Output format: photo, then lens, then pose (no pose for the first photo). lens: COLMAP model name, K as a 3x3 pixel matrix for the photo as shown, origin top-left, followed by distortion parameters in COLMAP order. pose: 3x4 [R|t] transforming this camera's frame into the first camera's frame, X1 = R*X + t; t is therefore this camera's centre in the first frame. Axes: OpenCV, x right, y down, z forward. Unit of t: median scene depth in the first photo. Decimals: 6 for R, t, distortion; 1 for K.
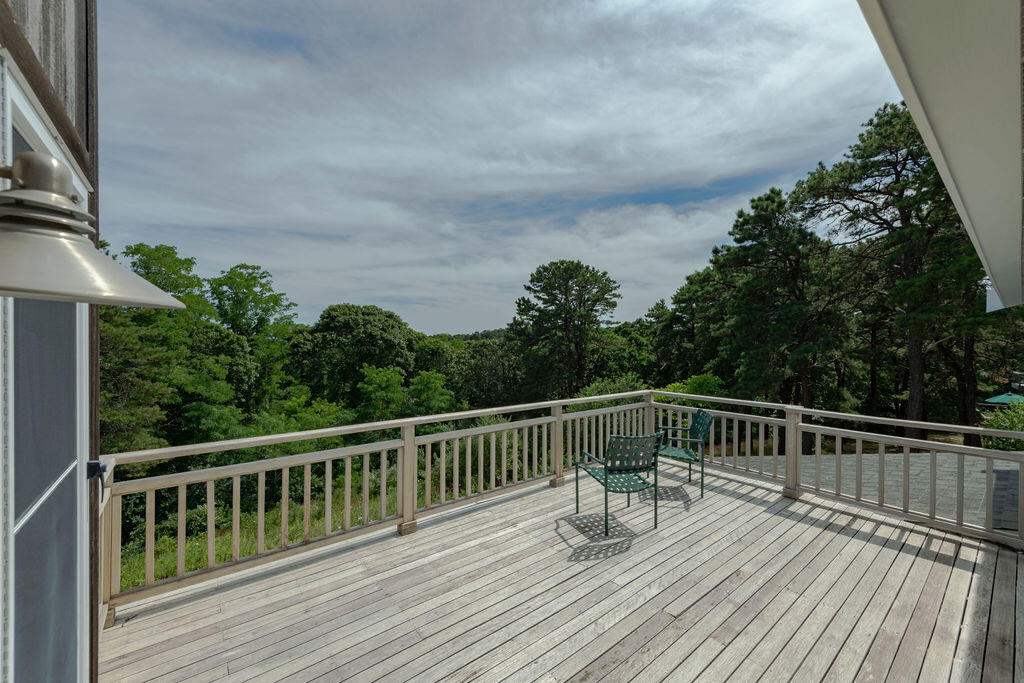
lens RADIAL K [[402.5, 0, 520.6], [0, 402.5, 344.7], [0, 0, 1]] dist [0.011829, -0.000443]
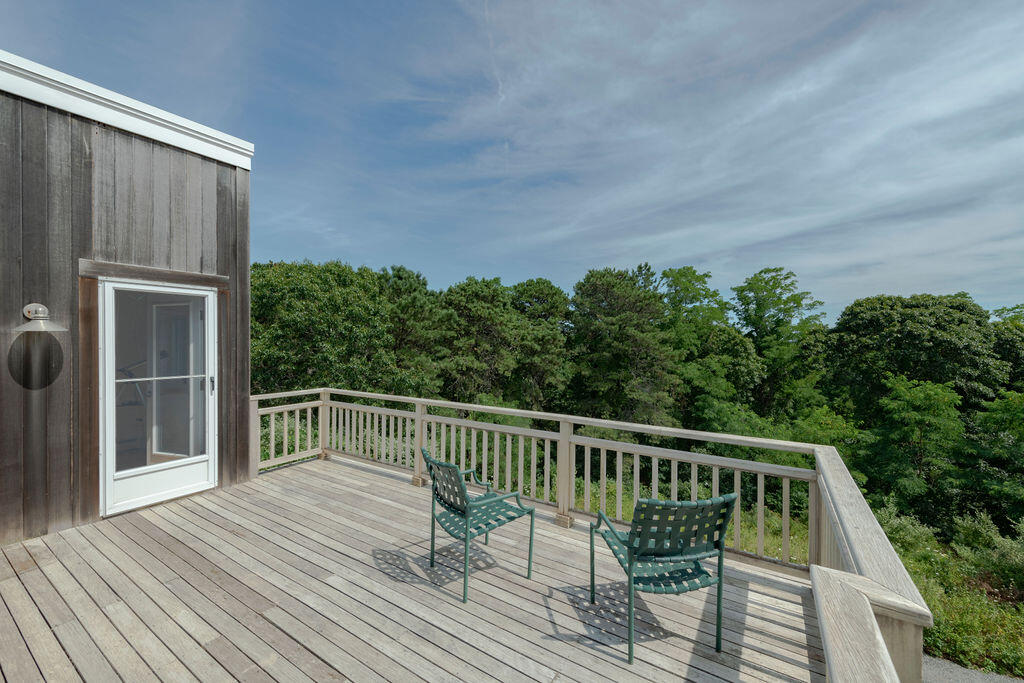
lens RADIAL K [[399.4, 0, 516.3], [0, 399.4, 327.1], [0, 0, 1]] dist [0.011962, -0.000032]
pose [[0.319778, -0.037370, -0.946755, 0.130098], [-0.009076, 0.999055, -0.042500, 0.000244], [0.947449, 0.022184, 0.319137, 0.105872]]
